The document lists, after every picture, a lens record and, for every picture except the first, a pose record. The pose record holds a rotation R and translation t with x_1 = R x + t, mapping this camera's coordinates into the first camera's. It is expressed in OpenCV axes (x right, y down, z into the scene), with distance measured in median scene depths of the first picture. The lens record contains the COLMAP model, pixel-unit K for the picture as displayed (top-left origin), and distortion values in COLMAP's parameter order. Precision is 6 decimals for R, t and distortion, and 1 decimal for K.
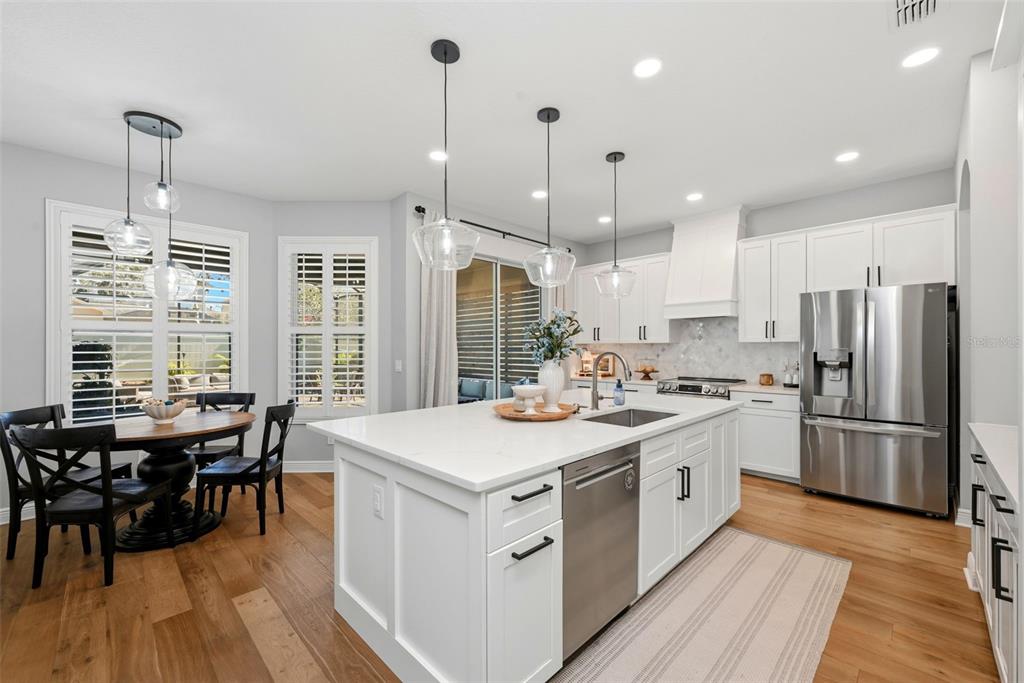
lens RADIAL K [[409.0, 0, 515.9], [0, 409.0, 346.9], [0, 0, 1]] dist [-0.001220, -0.000036]
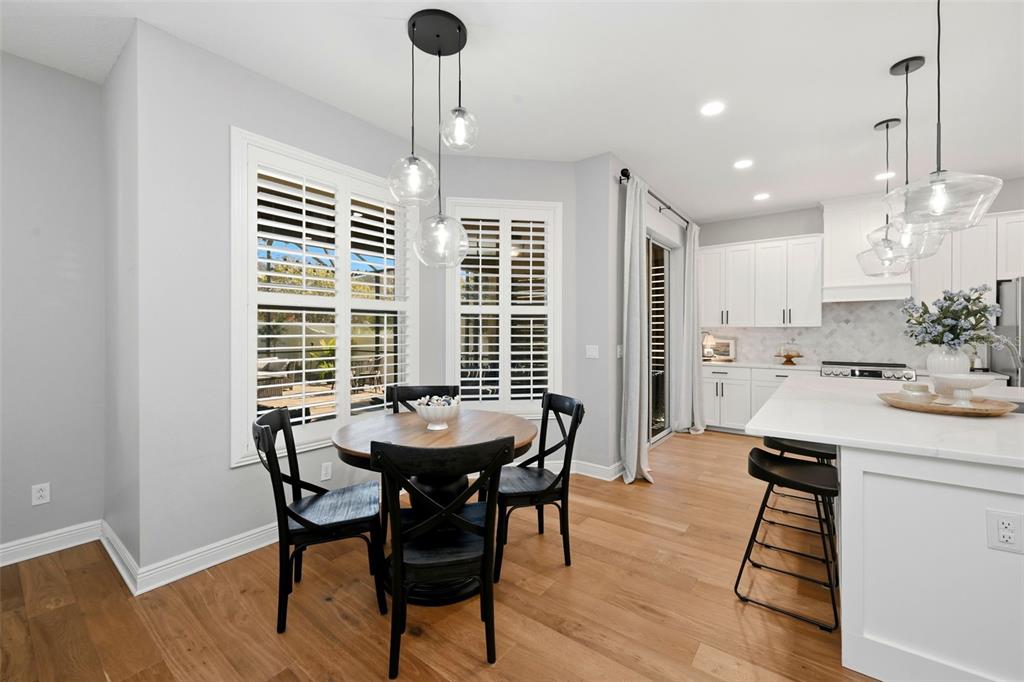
lens RADIAL K [[410.6, 0, 513.8], [0, 410.6, 333.5], [0, 0, 1]] dist [-0.002101, -0.000295]
pose [[0.991332, 0.001849, 0.131367, -0.648679], [-0.002630, 0.999980, 0.005769, 0.003611], [-0.131354, -0.006065, 0.991317, 0.176673]]
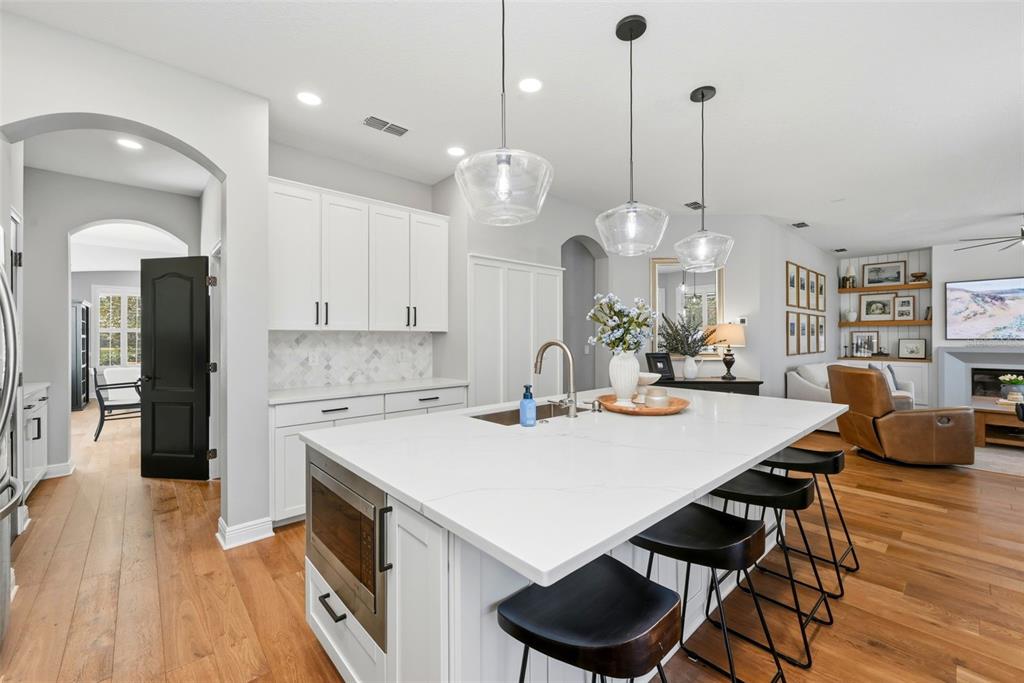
lens RADIAL K [[410.2, 0, 512.8], [0, 410.2, 338.4], [0, 0, 1]] dist [-0.001352, -0.000041]
pose [[-0.998669, 0.005981, 0.051220, 0.192988], [0.006059, 0.999981, 0.001365, 0.002299], [-0.051211, 0.001674, -0.998686, 1.303736]]
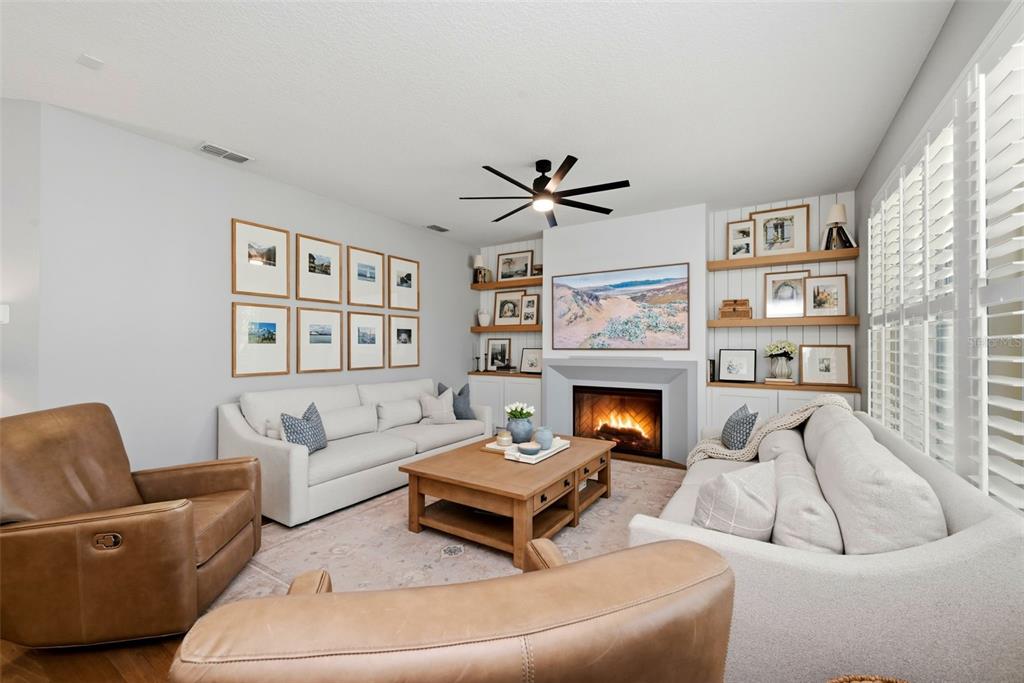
lens RADIAL K [[409.0, 0, 515.9], [0, 409.0, 346.9], [0, 0, 1]] dist [-0.001220, -0.000036]
pose [[-0.972862, 0.004698, -0.231338, -1.230689], [0.004117, 0.999987, 0.002993, 0.008406], [0.231349, 0.001959, -0.972869, 0.722223]]
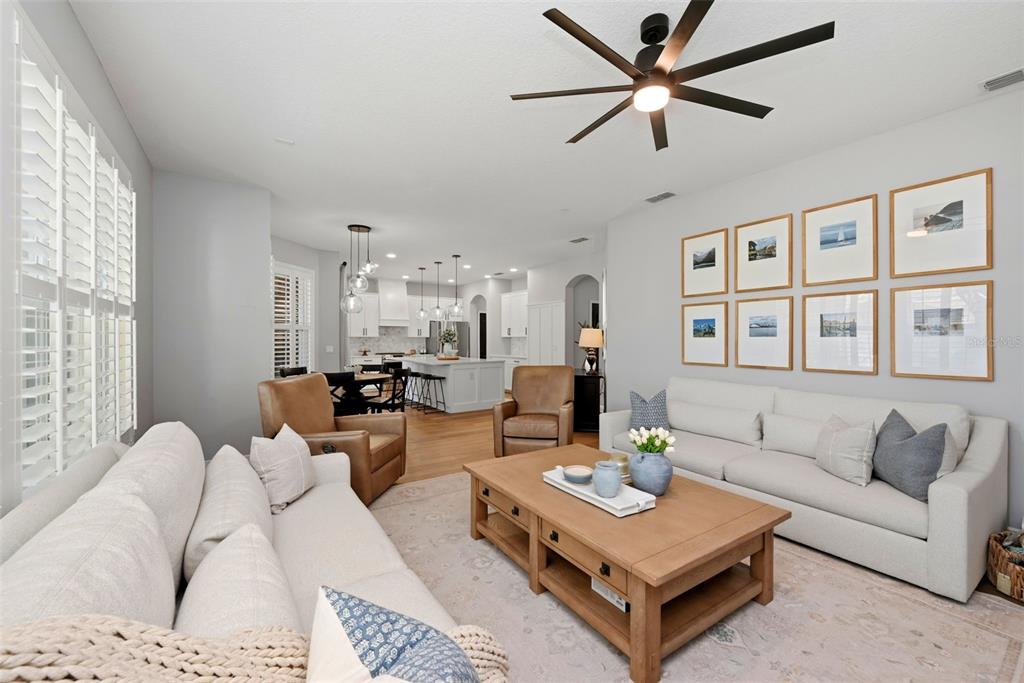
lens RADIAL K [[410.2, 0, 512.8], [0, 410.2, 338.4], [0, 0, 1]] dist [-0.001352, -0.000041]
pose [[0.195670, 0.005950, 0.980652, -2.098335], [-0.002010, 0.999982, -0.005667, 0.011039], [-0.980668, -0.000862, 0.195678, -0.110975]]
